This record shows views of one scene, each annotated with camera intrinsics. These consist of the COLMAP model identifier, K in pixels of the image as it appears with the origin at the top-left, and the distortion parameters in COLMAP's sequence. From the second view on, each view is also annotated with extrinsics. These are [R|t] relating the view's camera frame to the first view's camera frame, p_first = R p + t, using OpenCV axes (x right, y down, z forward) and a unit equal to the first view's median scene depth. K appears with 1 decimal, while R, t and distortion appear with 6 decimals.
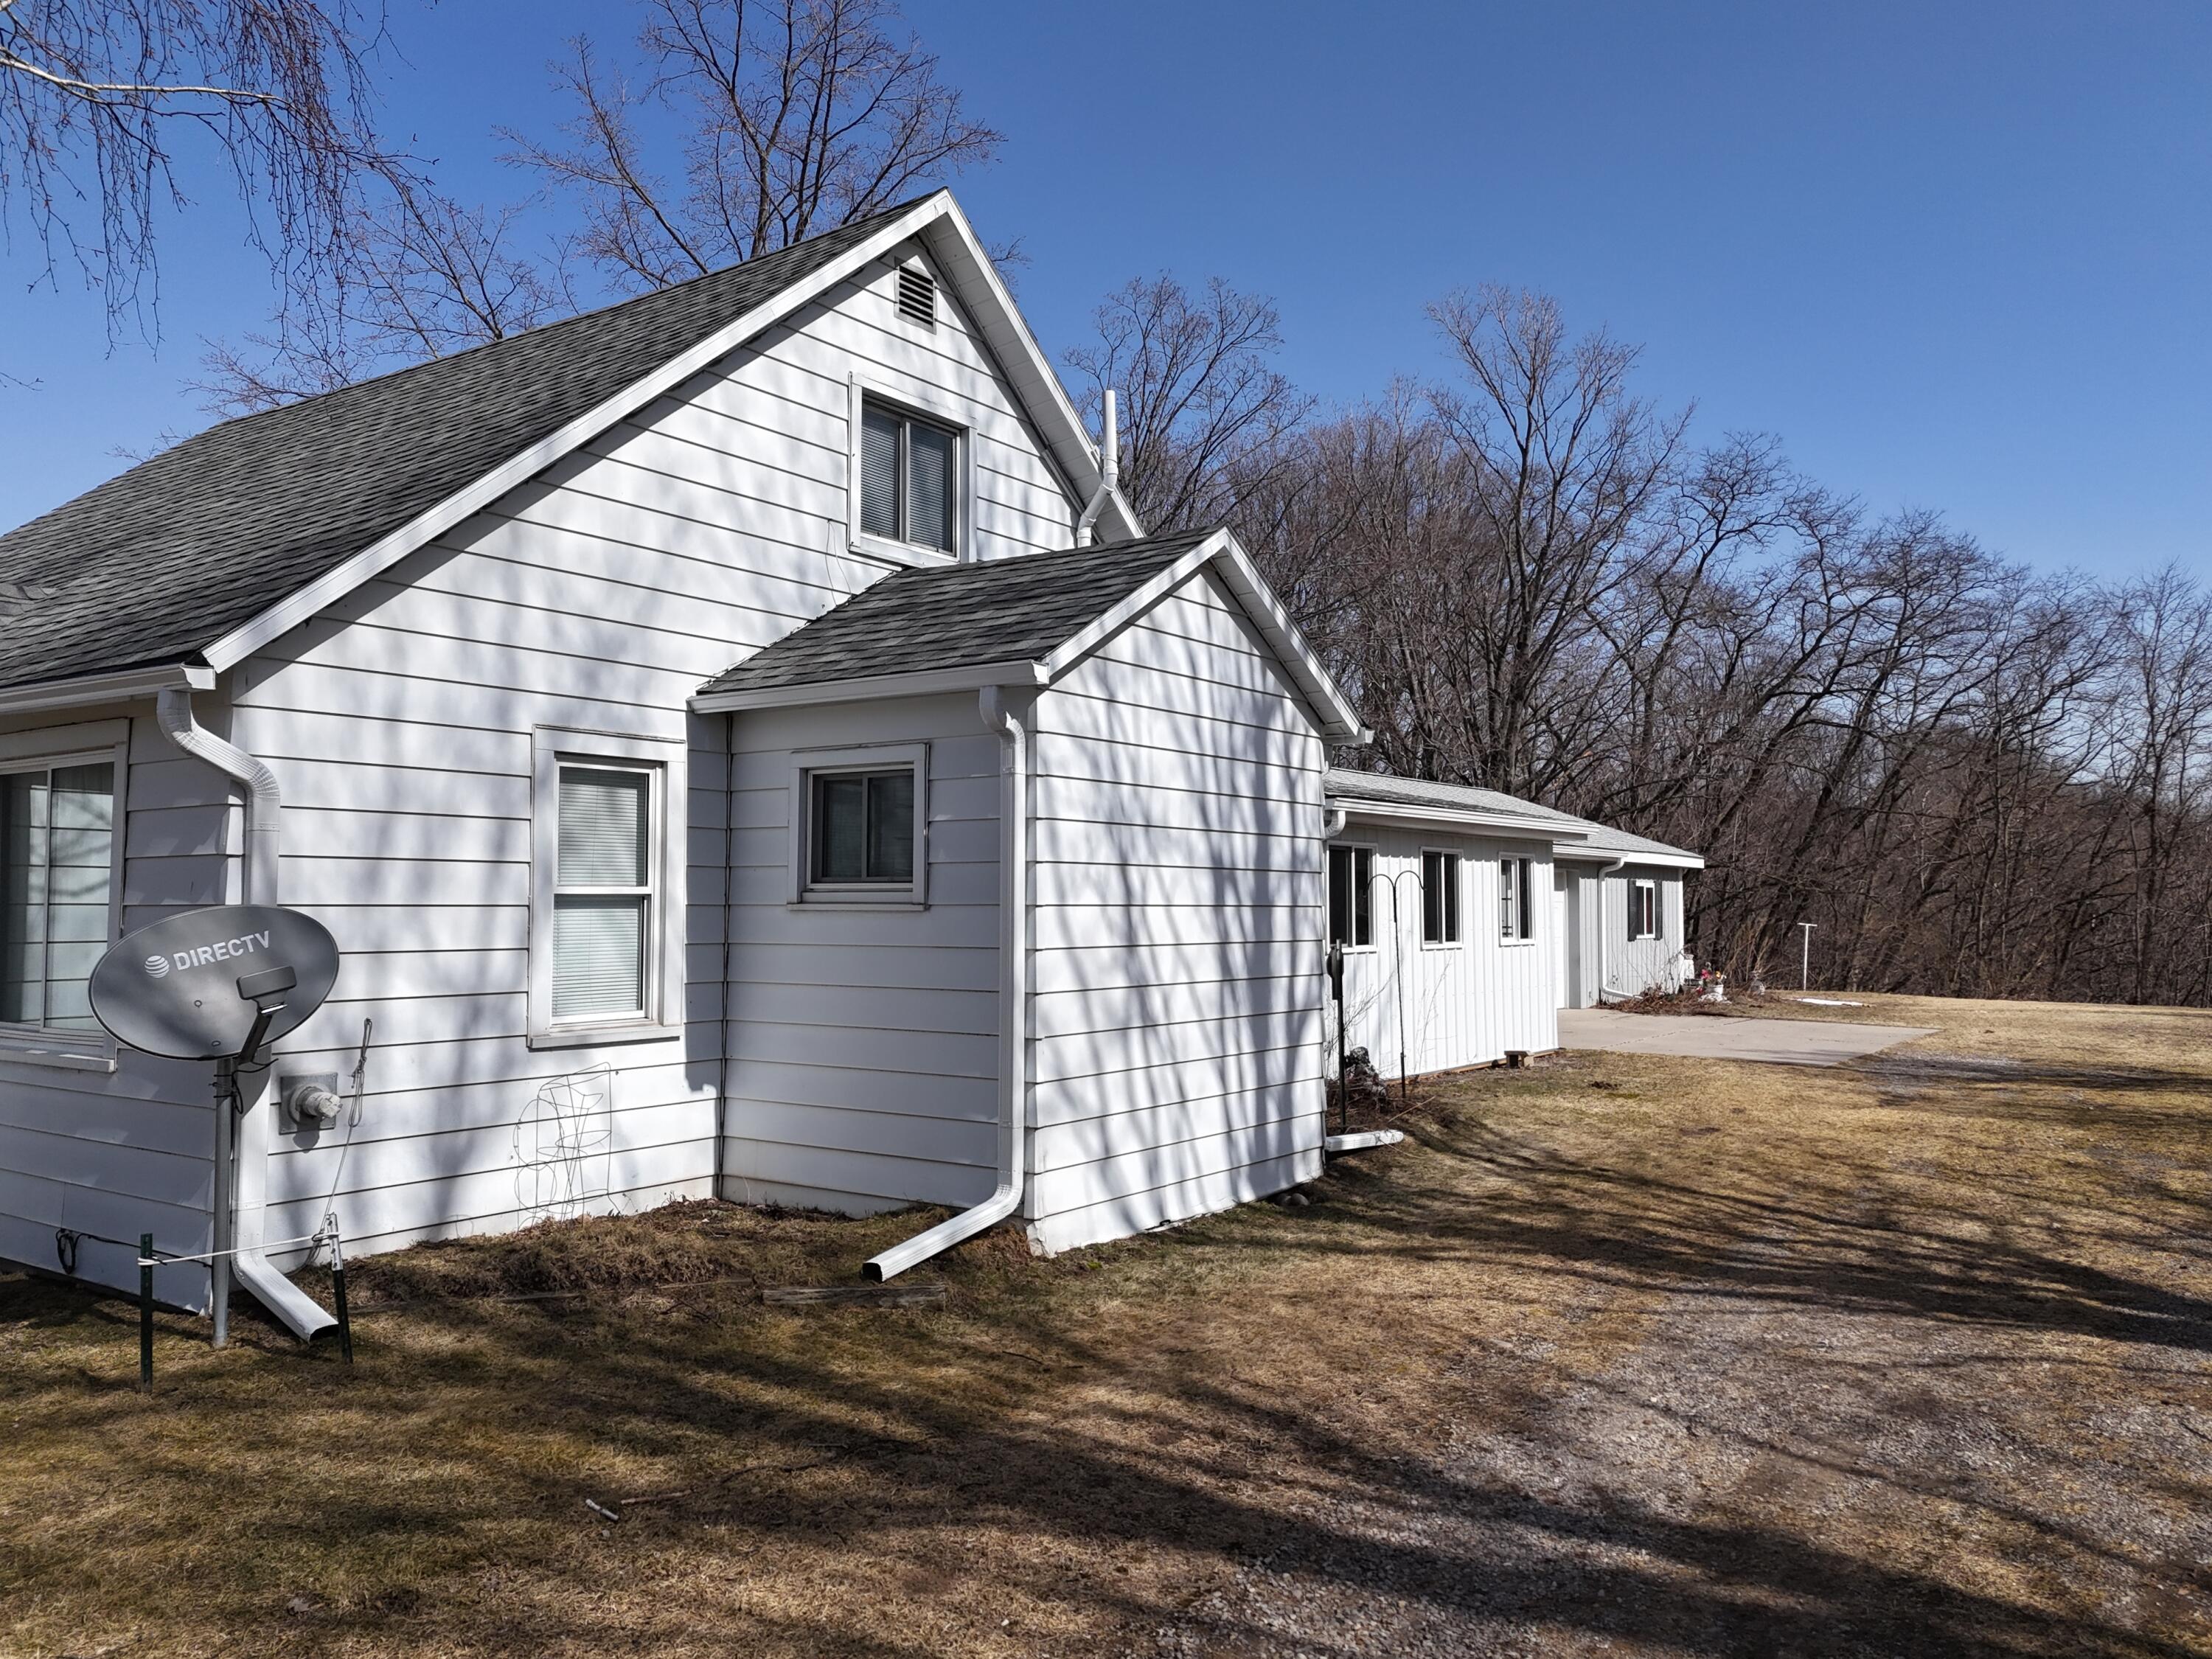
lens RADIAL K [[1625.1, 0, 1116.8], [0, 1625.1, 814.9], [0, 0, 1]] dist [0.065678, -0.051023]
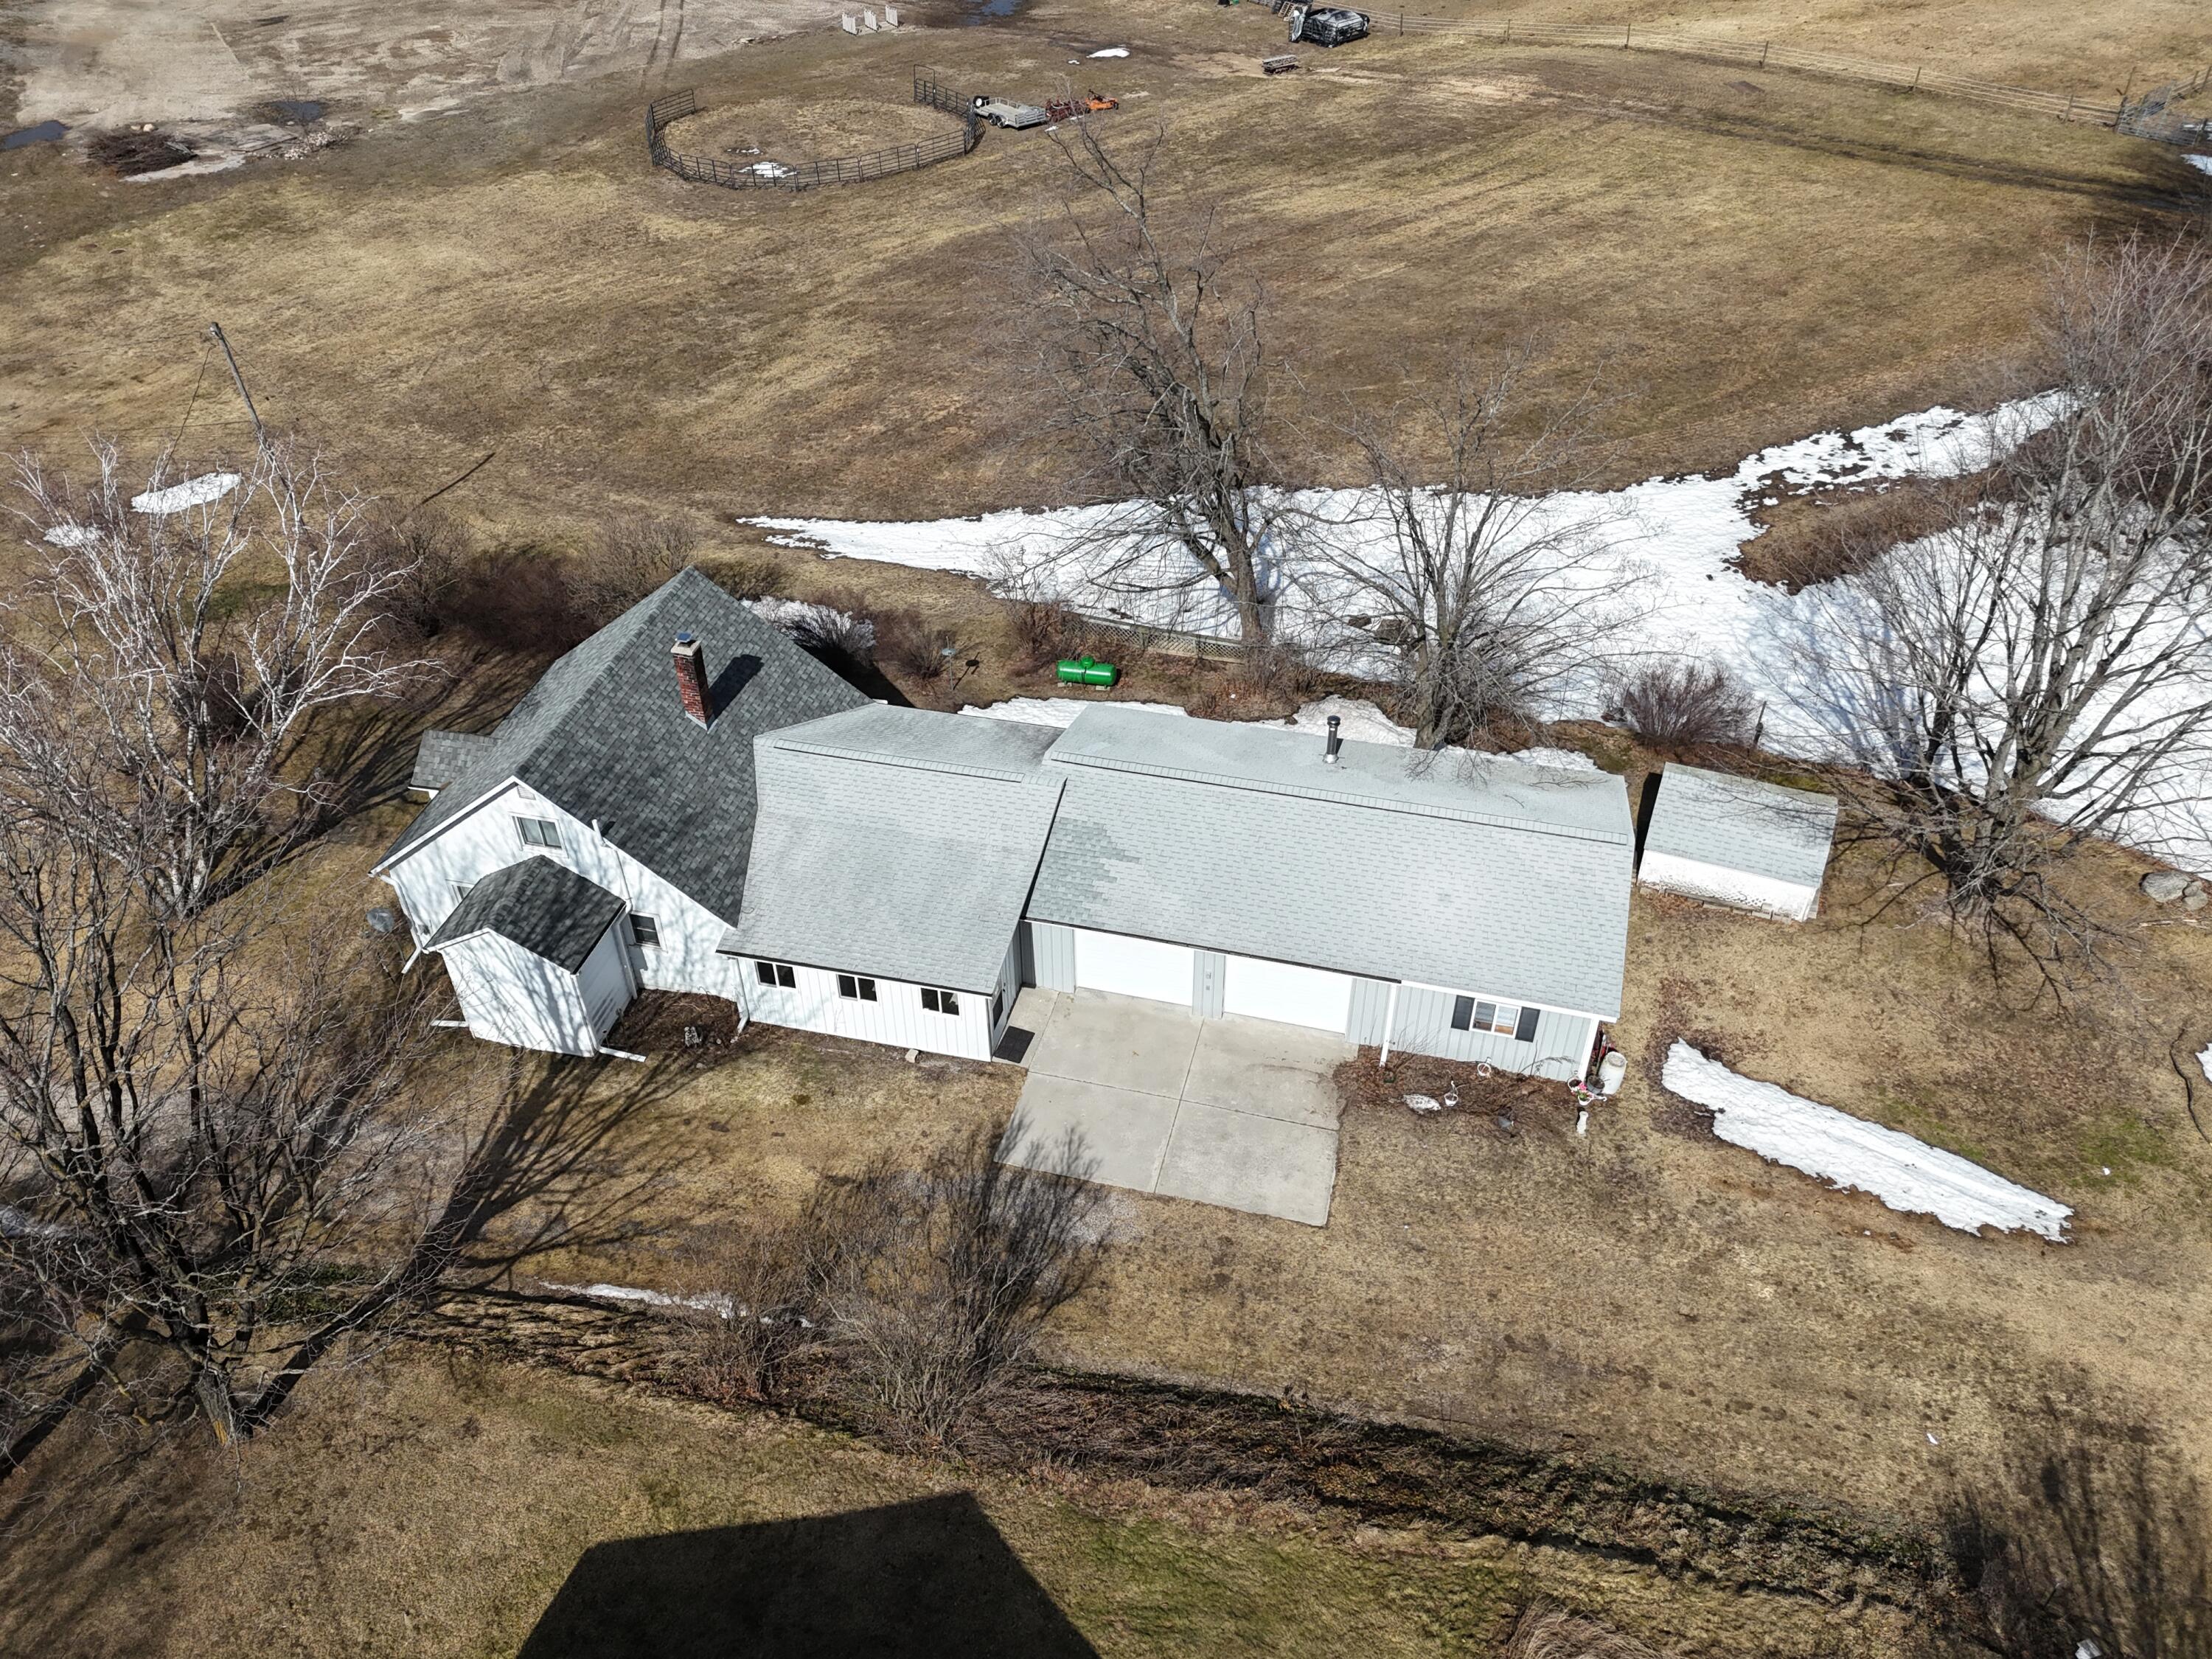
lens RADIAL K [[1625.1, 0, 1111.0], [0, 1625.1, 838.4], [0, 0, 1]] dist [0.065678, -0.051023]
pose [[0.389402, 0.592729, -0.705009, 3.244387], [0.045882, 0.751993, 0.657573, -2.821395], [0.919925, -0.288407, 0.265631, 1.409410]]
